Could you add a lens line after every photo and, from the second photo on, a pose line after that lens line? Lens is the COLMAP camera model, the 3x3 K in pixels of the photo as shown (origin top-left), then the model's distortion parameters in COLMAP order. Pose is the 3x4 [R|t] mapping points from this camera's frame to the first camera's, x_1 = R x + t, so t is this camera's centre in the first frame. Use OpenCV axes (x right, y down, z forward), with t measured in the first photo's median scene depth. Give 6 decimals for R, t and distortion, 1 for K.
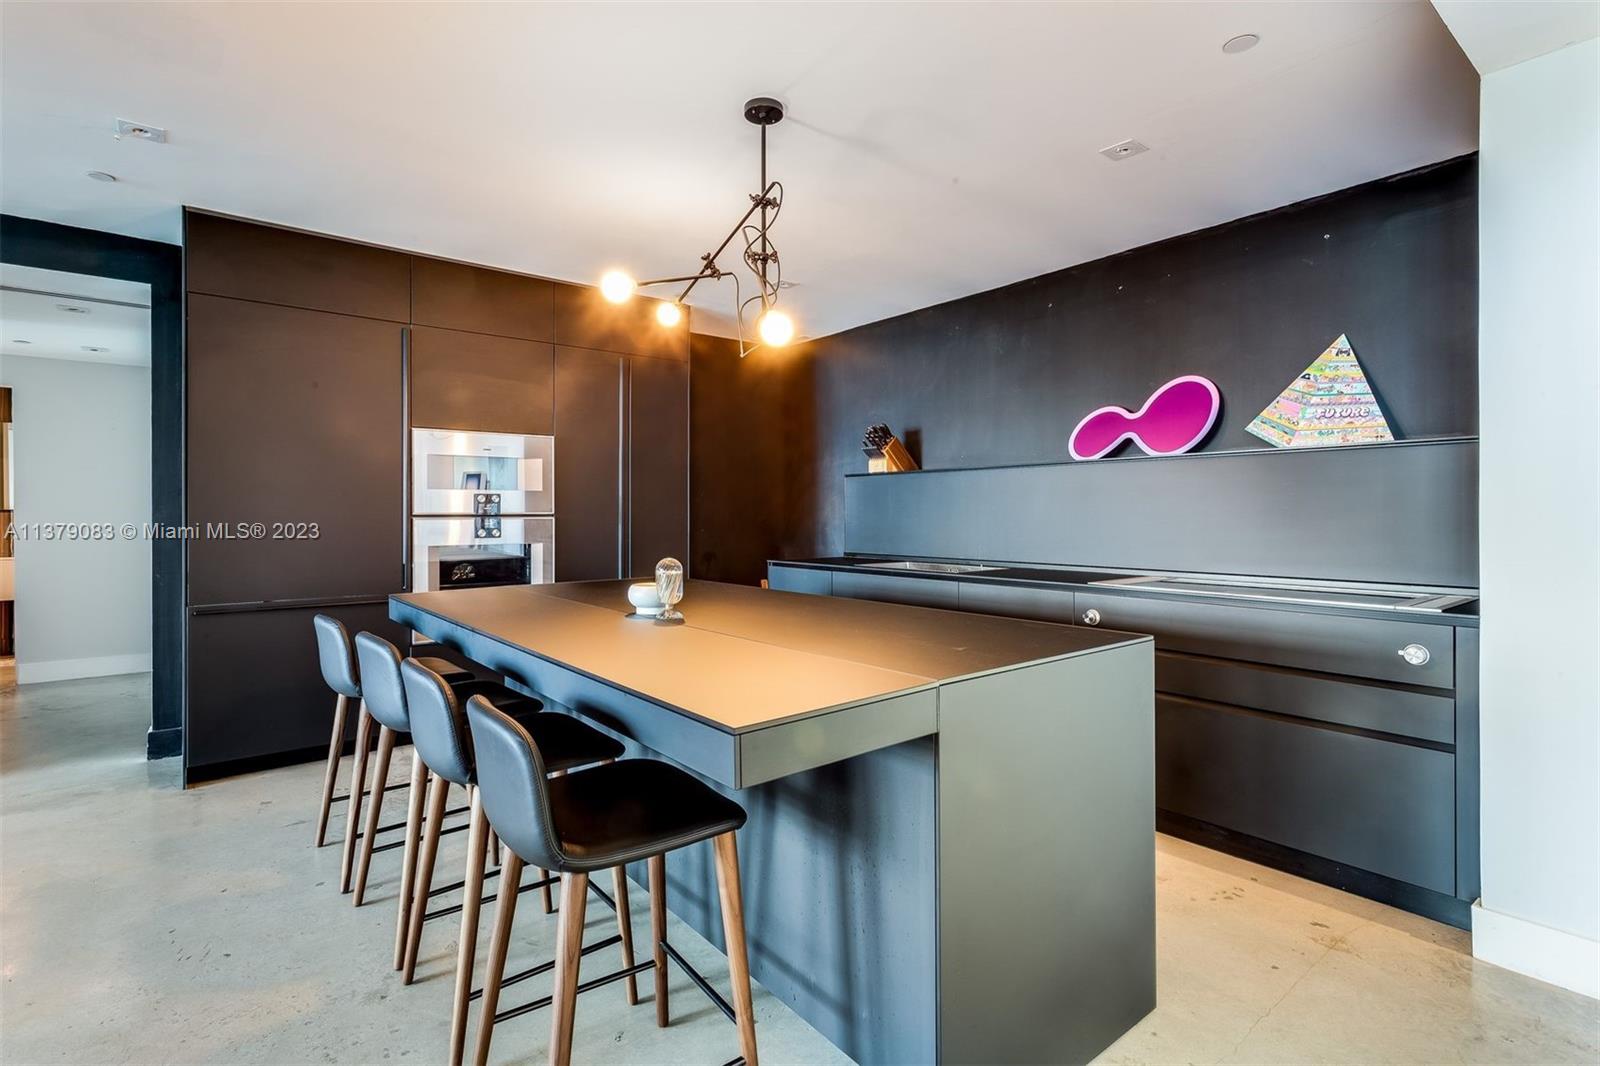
lens RADIAL K [[761.6, 0, 802.2], [0, 761.6, 523.9], [0, 0, 1]] dist [0.002498, 0.000742]
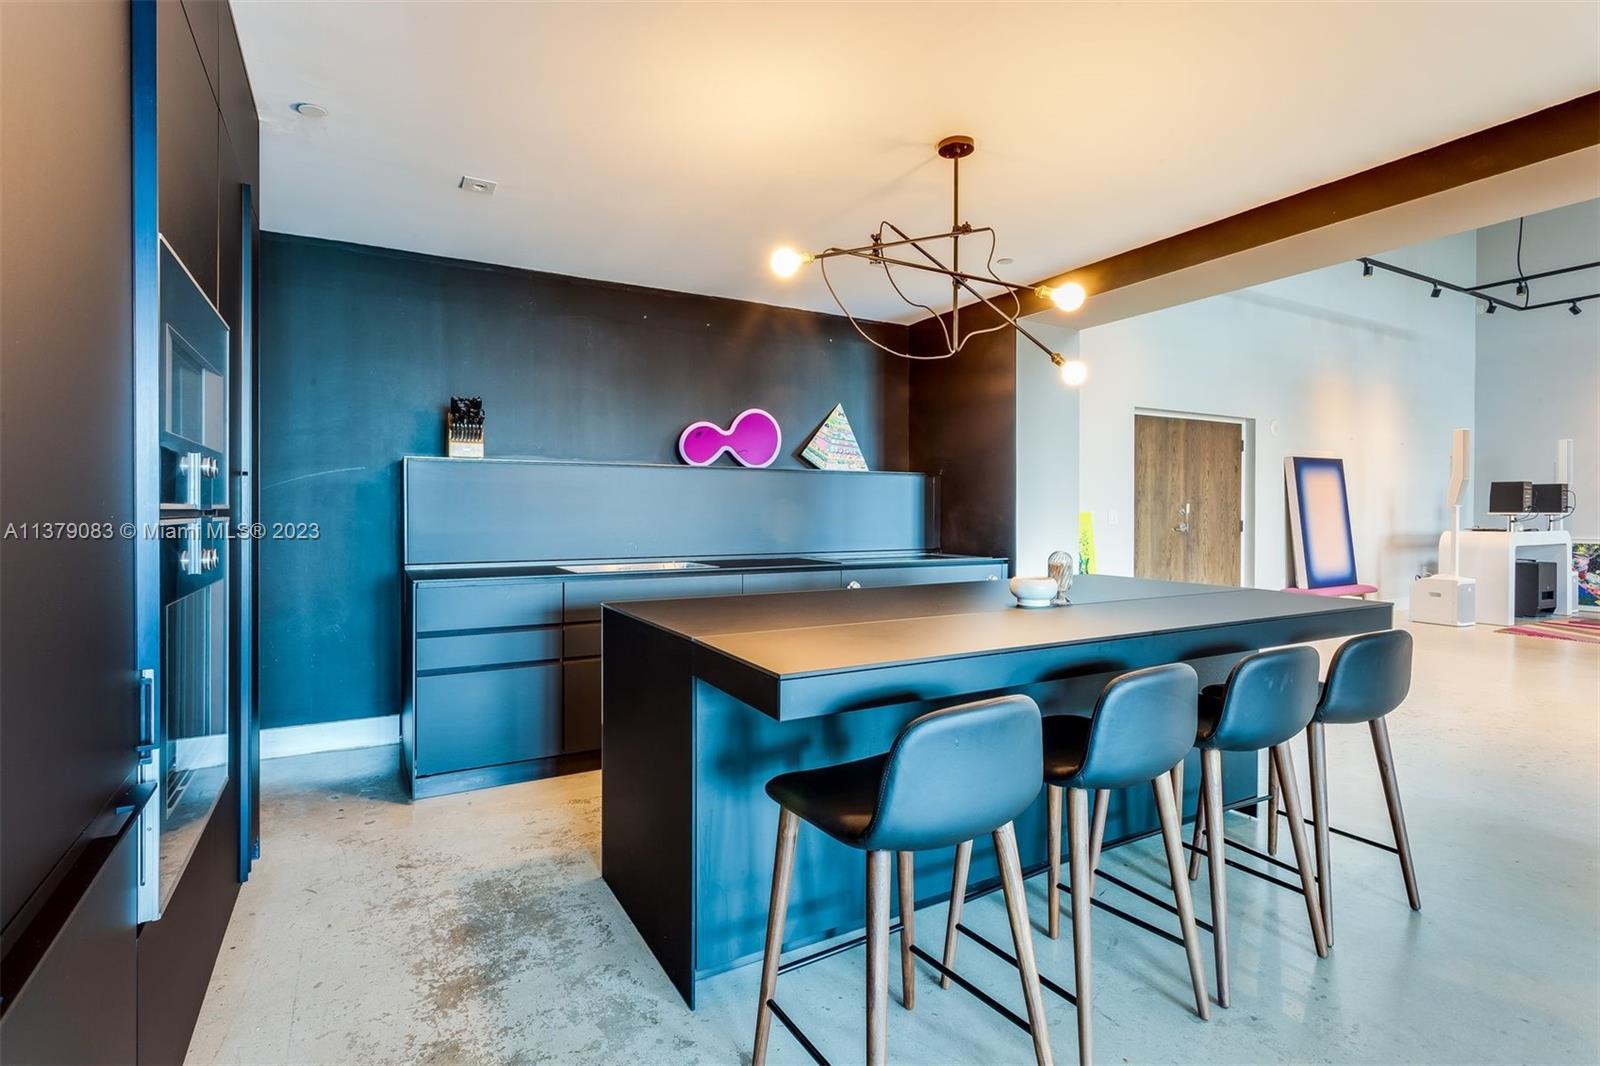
lens RADIAL K [[779.0, 0, 798.9], [0, 779.0, 519.3], [0, 0, 1]] dist [0.001235, 0.000269]
pose [[0.159101, 0.000371, 0.987262, -0.785182], [0.011862, 0.999927, -0.002288, 0.002605], [-0.987191, 0.012074, 0.159085, 0.679493]]
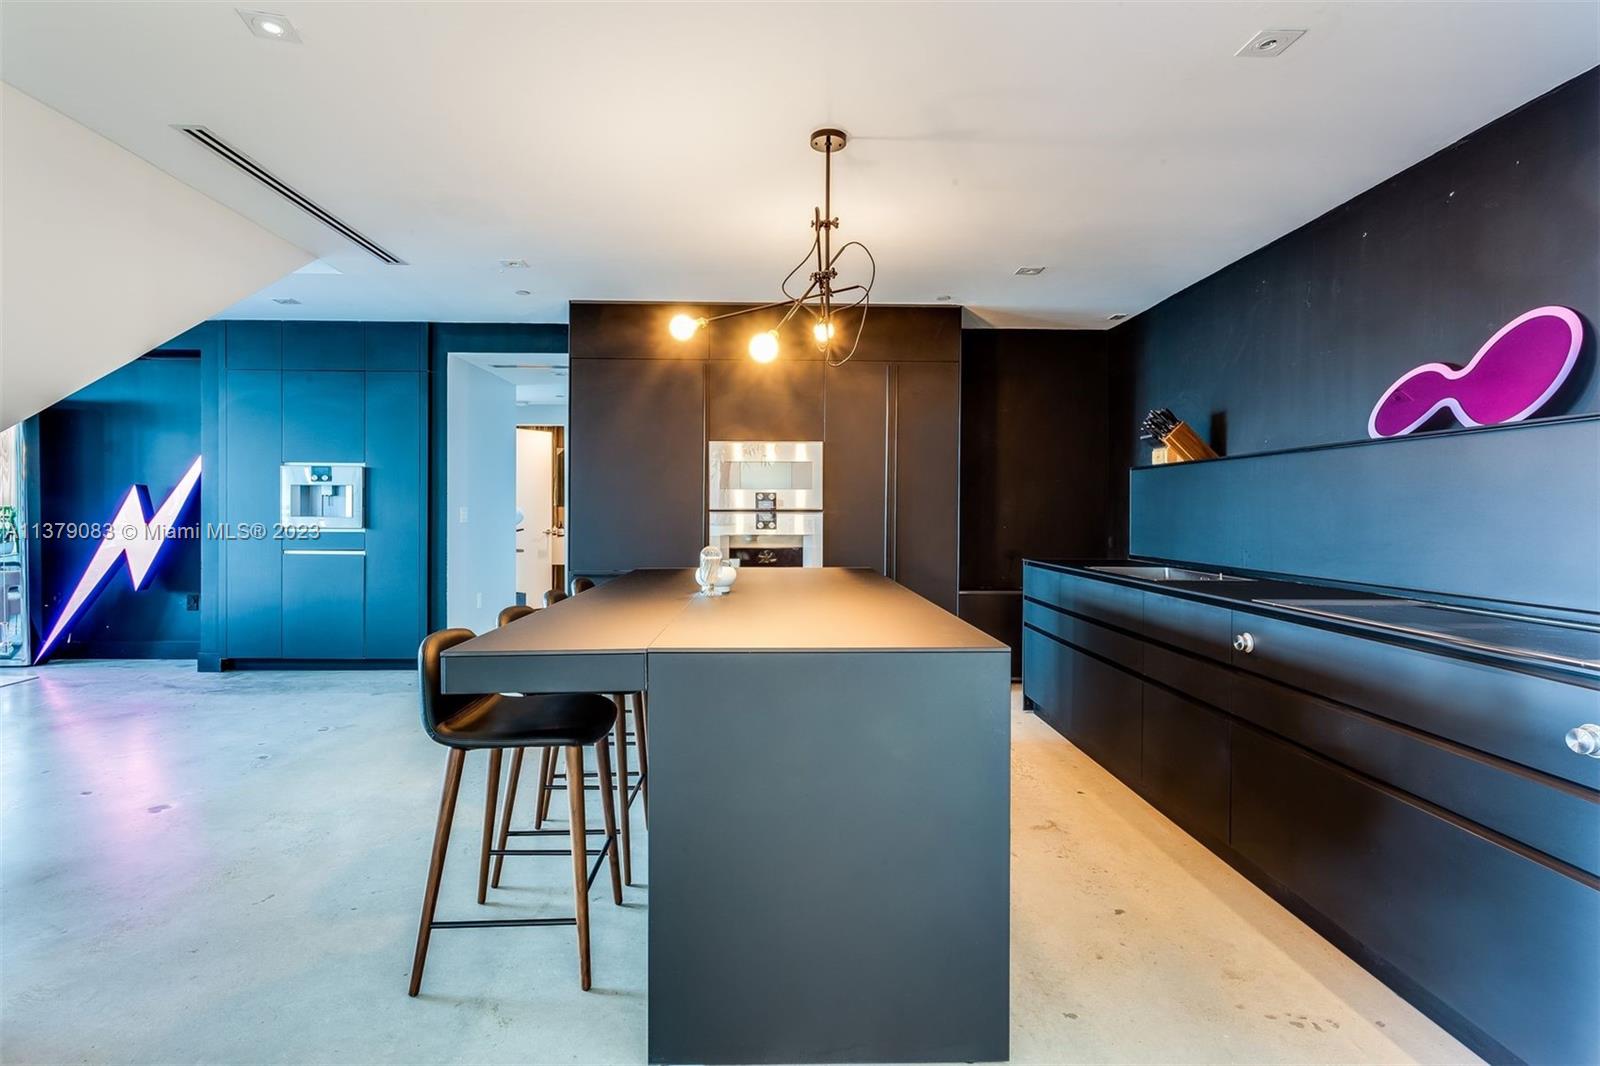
lens RADIAL K [[779.0, 0, 794.6], [0, 779.0, 526.2], [0, 0, 1]] dist [0.001235, 0.000269]
pose [[0.793483, 0.018674, -0.608305, 0.386377], [-0.015243, 0.999825, 0.010809, -0.000146], [0.608401, 0.000695, 0.793629, 0.056588]]
